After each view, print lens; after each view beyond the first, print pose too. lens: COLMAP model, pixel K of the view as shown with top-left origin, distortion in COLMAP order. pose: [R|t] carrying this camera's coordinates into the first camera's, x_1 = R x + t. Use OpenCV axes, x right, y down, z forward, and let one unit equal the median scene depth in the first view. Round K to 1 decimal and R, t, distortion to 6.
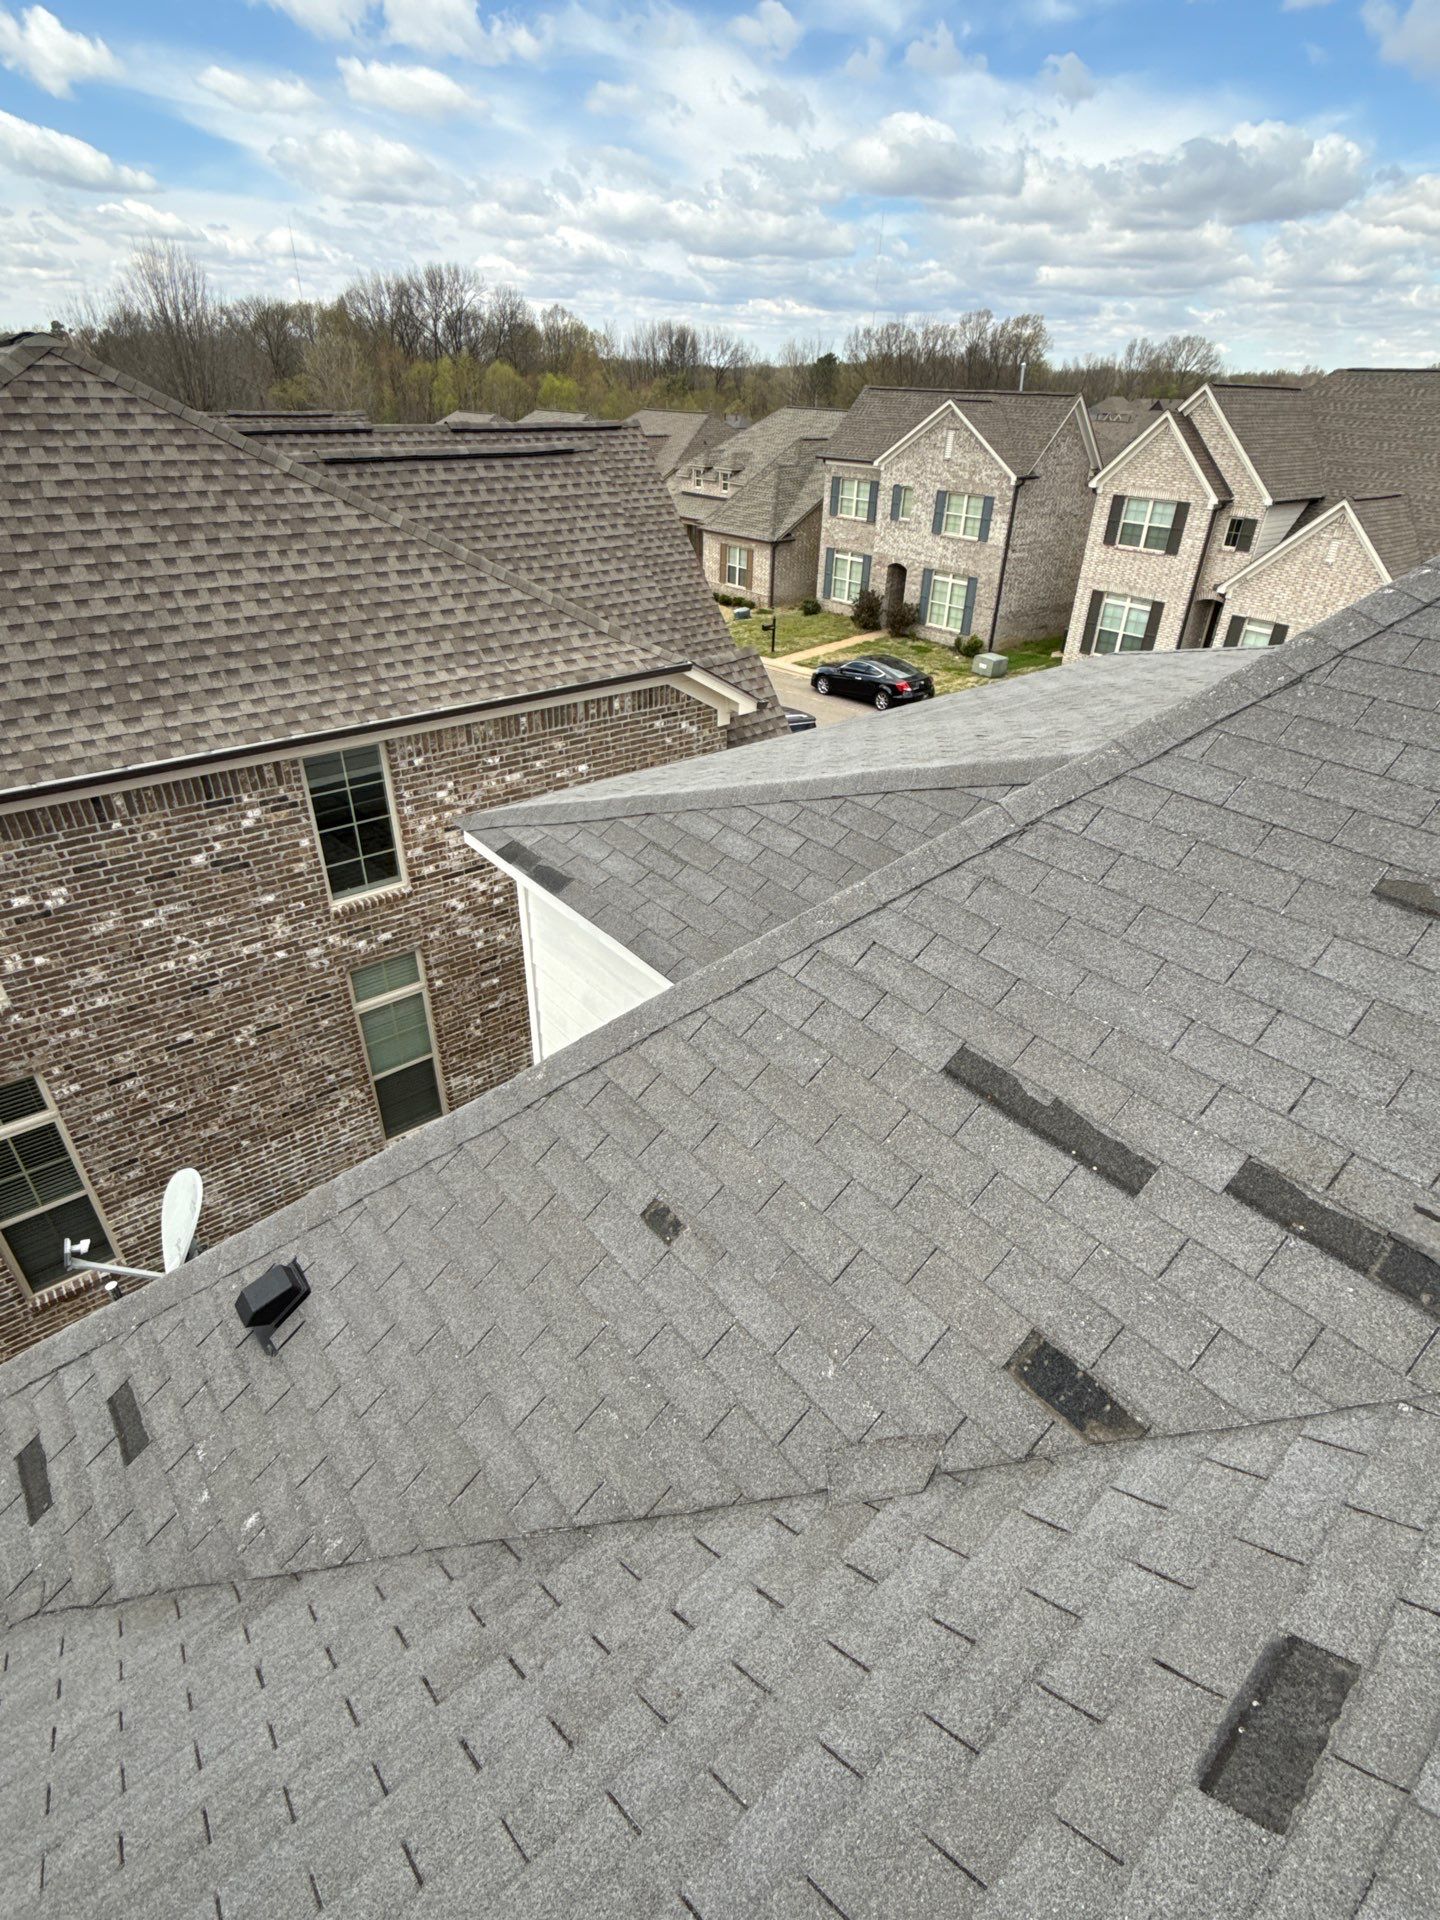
lens RADIAL K [[942.1, 0, 730.6], [0, 942.1, 961.6], [0, 0, 1]] dist [0.000876, -0.000943]
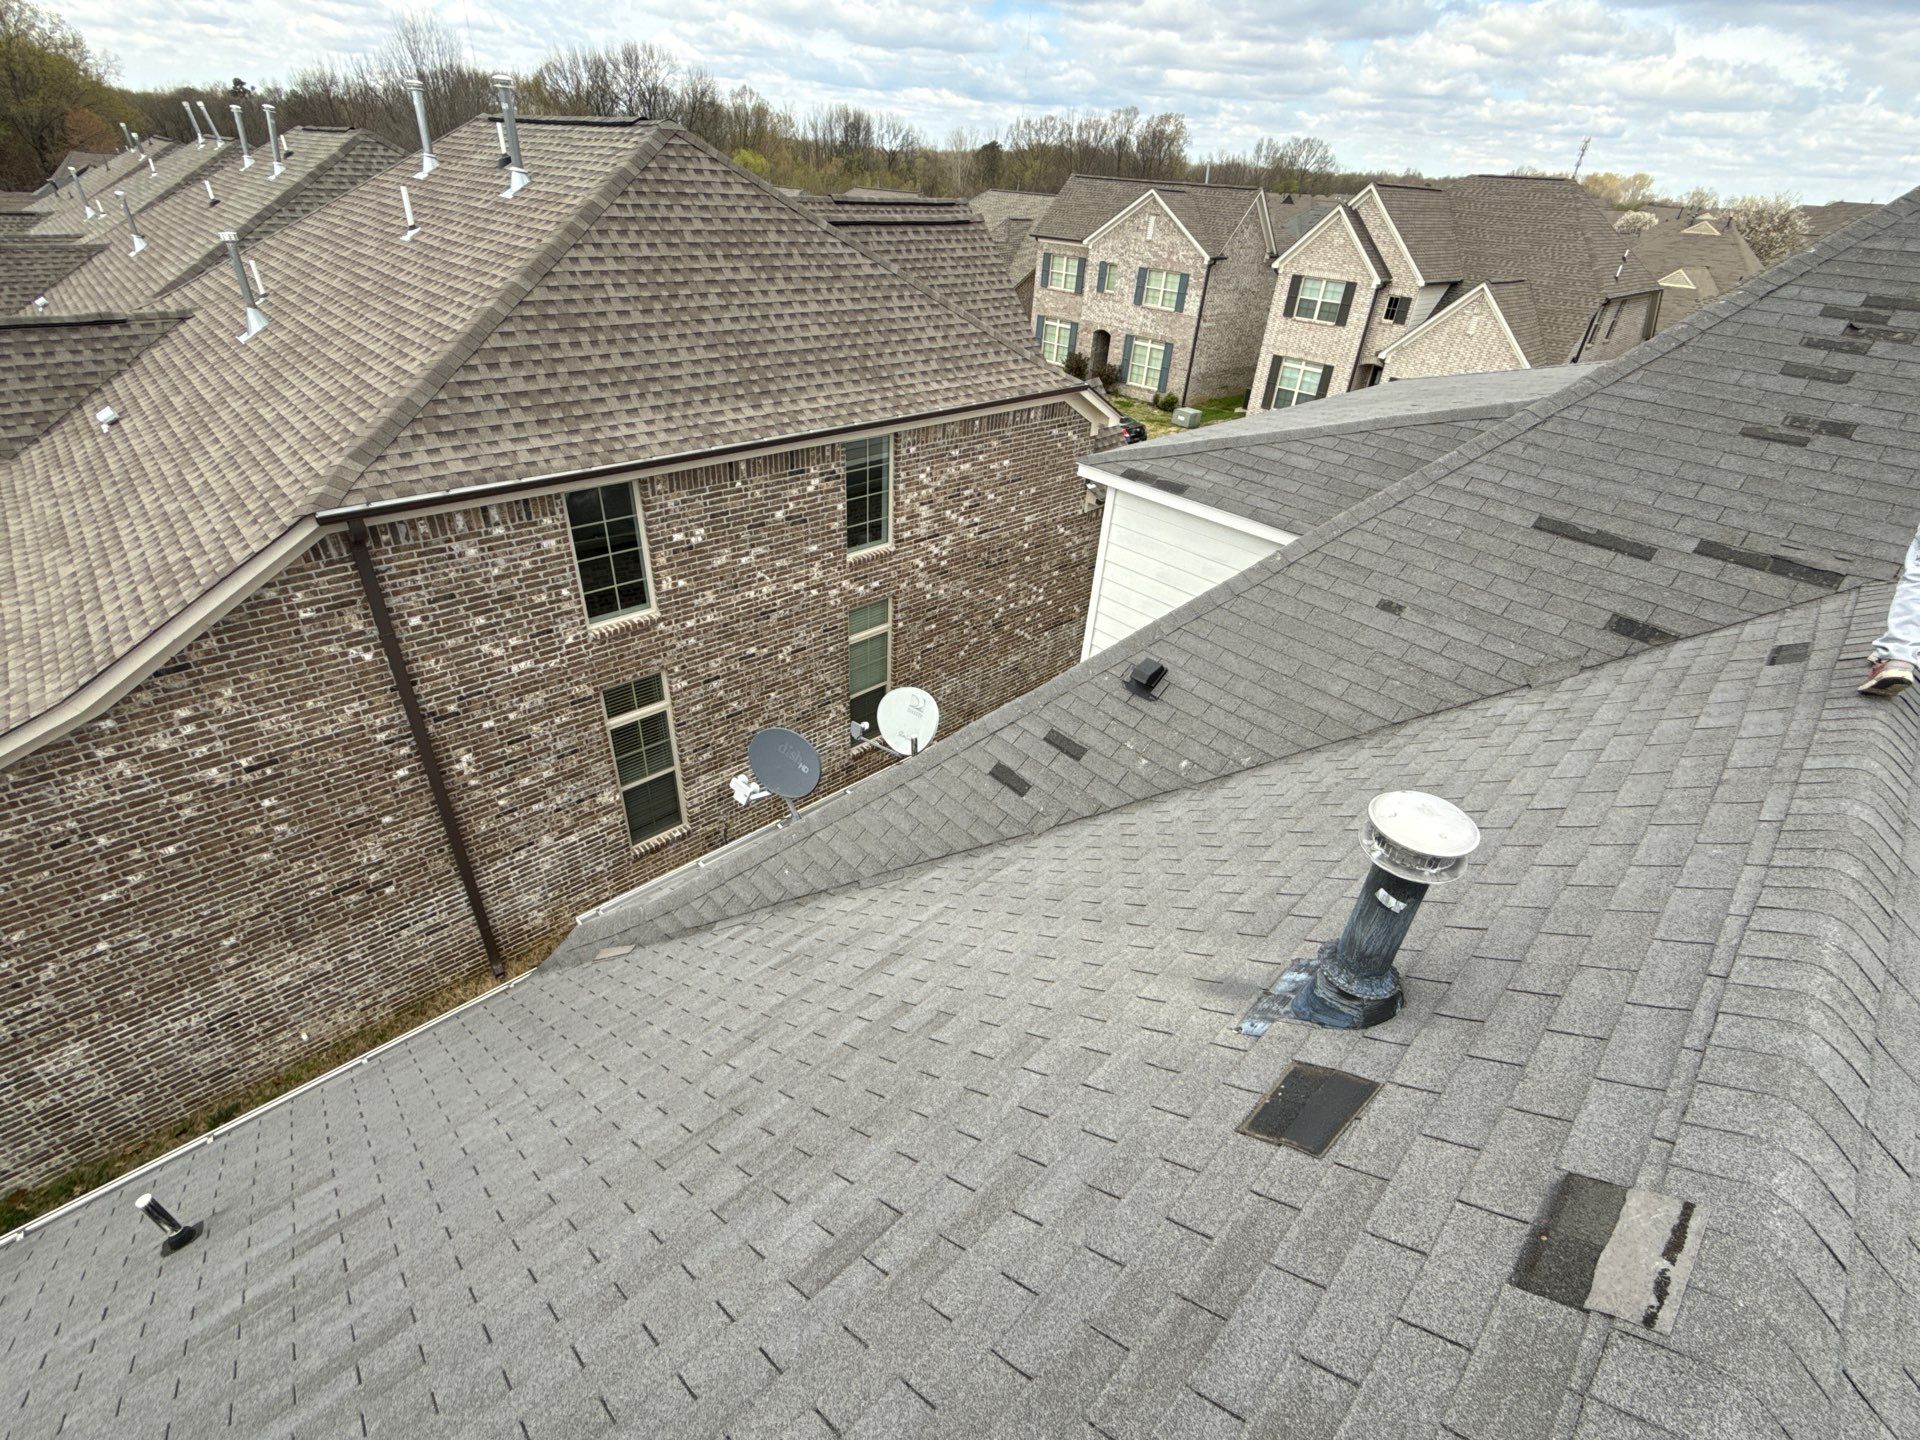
lens RADIAL K [[860.6, 0, 961.9], [0, 860.6, 718.4], [0, 0, 1]] dist [0.001839, -0.001042]
pose [[0.997010, -0.011162, 0.076462, -0.347379], [0.009656, 0.999753, 0.020033, 0.143928], [-0.076667, -0.019235, 0.996871, -0.236464]]
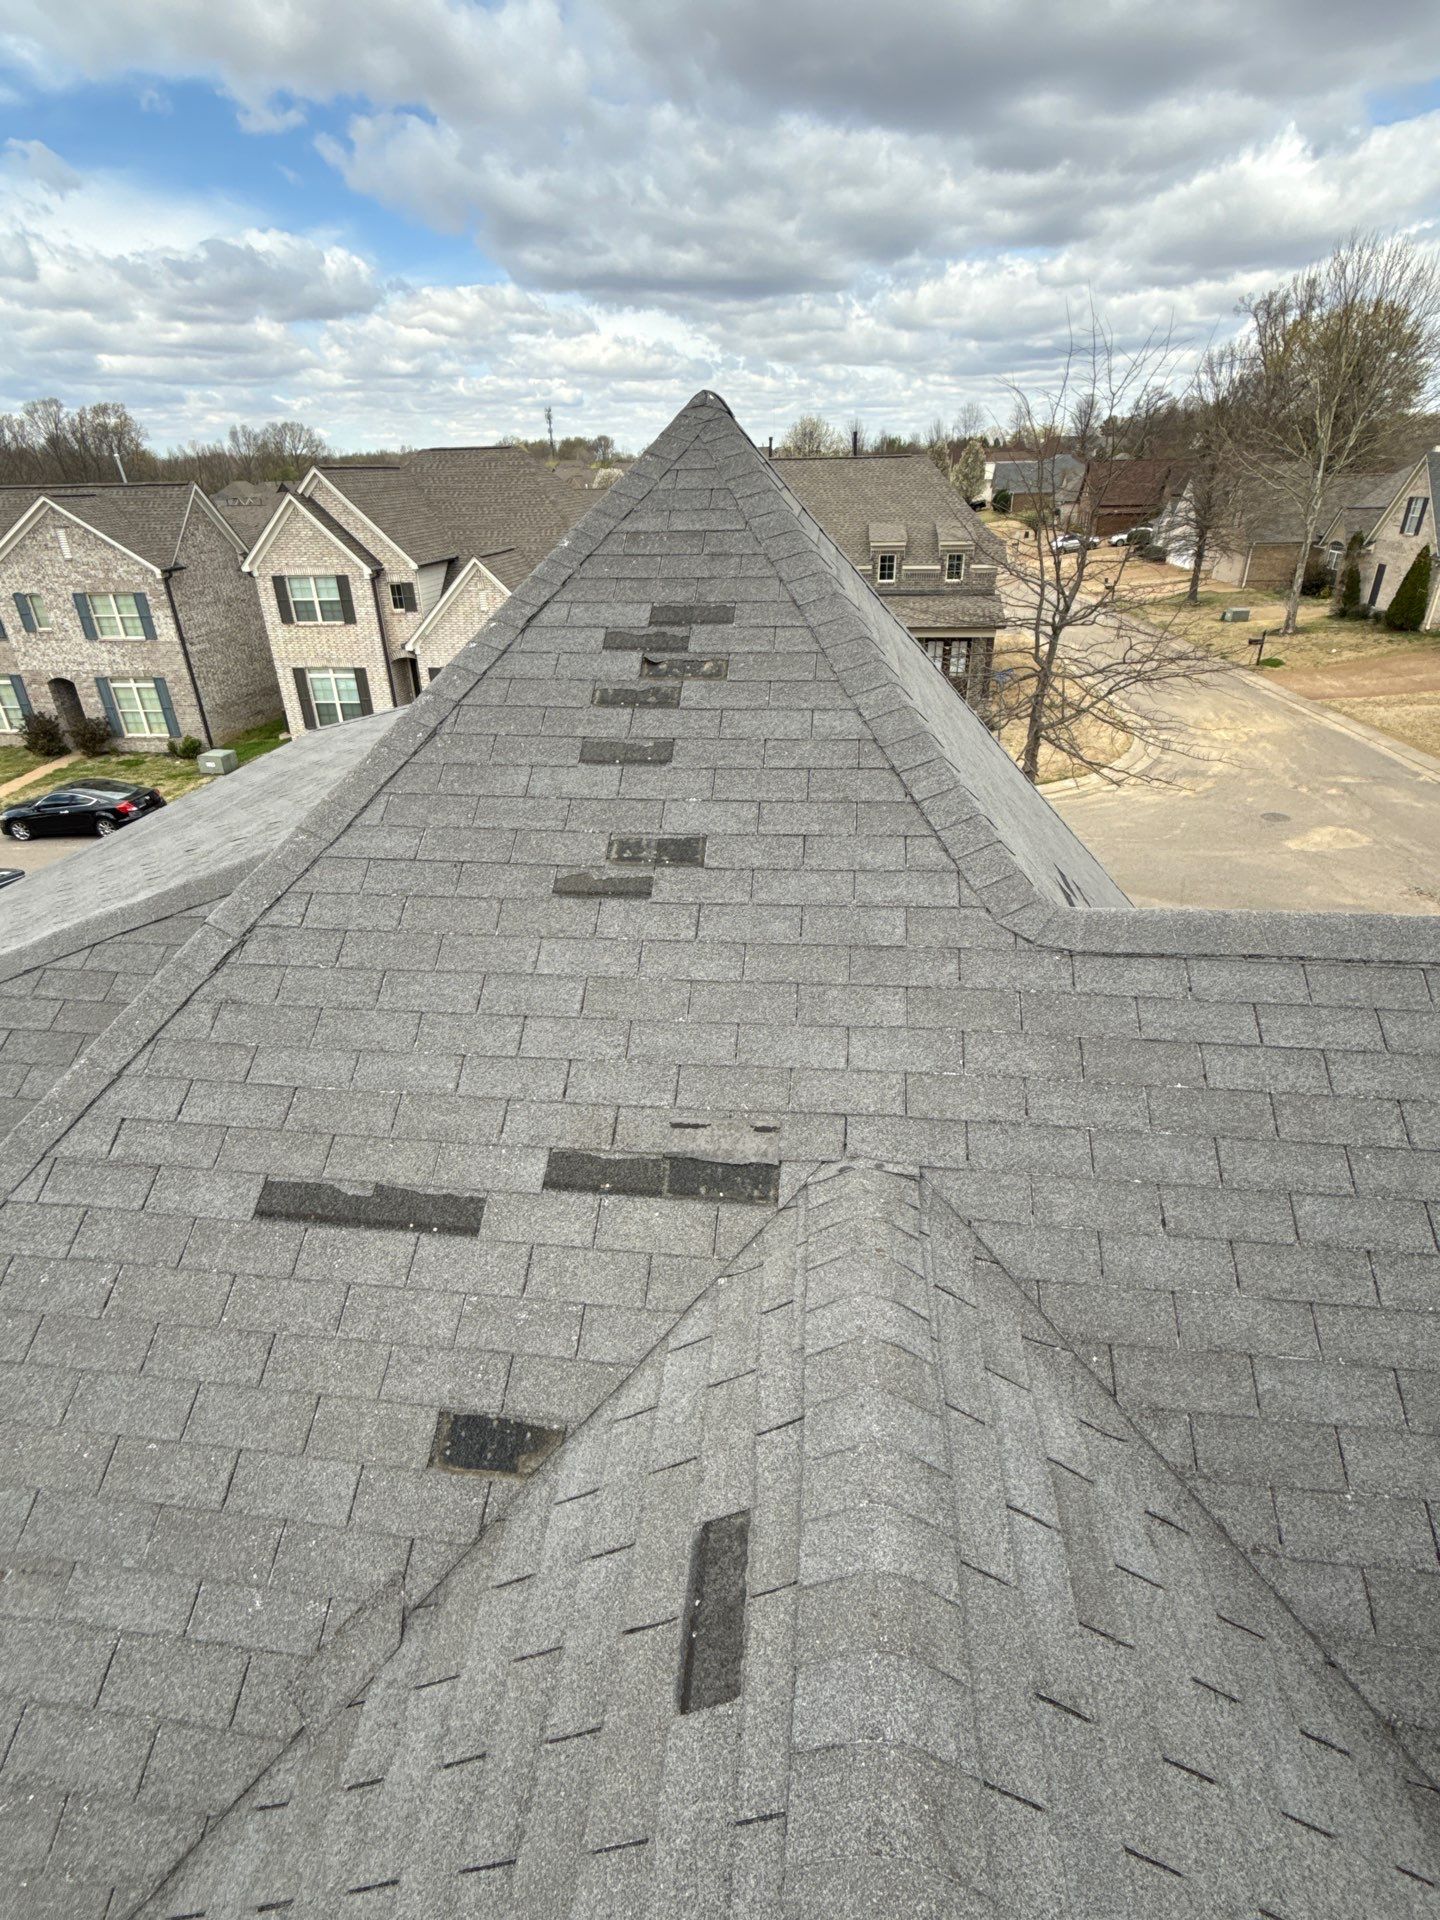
lens RADIAL K [[942.1, 0, 724.7], [0, 942.1, 958.7], [0, 0, 1]] dist [0.000876, -0.000943]
pose [[0.718657, -0.357307, 0.596543, 0.028466], [0.397230, 0.915080, 0.069554, 0.001409], [-0.570736, 0.186980, 0.799561, -0.011942]]
